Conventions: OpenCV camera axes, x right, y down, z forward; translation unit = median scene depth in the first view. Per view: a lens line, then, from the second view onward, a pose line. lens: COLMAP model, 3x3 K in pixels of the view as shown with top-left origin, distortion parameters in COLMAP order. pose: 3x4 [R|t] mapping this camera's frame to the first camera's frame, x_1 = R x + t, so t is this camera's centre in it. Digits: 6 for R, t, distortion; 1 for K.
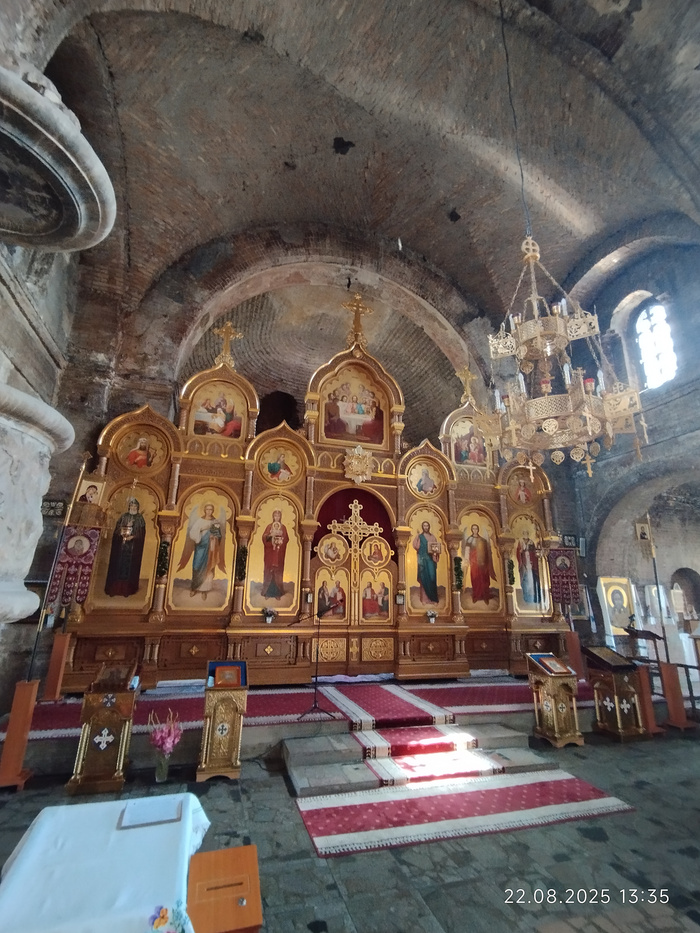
lens RADIAL K [[429.8, 0, 337.6], [0, 429.8, 468.8], [0, 0, 1]] dist [0.004827, -0.004937]
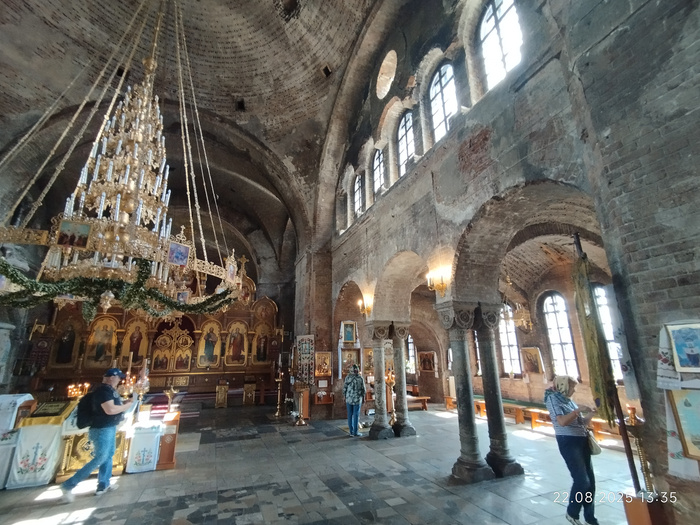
lens RADIAL K [[322.5, 0, 346.8], [0, 322.5, 267.2], [0, 0, 1]] dist [0.004827, -0.004937]
pose [[0.995948, -0.006621, 0.089692, 0.793410], [0.005708, 0.999929, 0.010434, -0.224778], [-0.089755, -0.009879, 0.995915, -0.829739]]
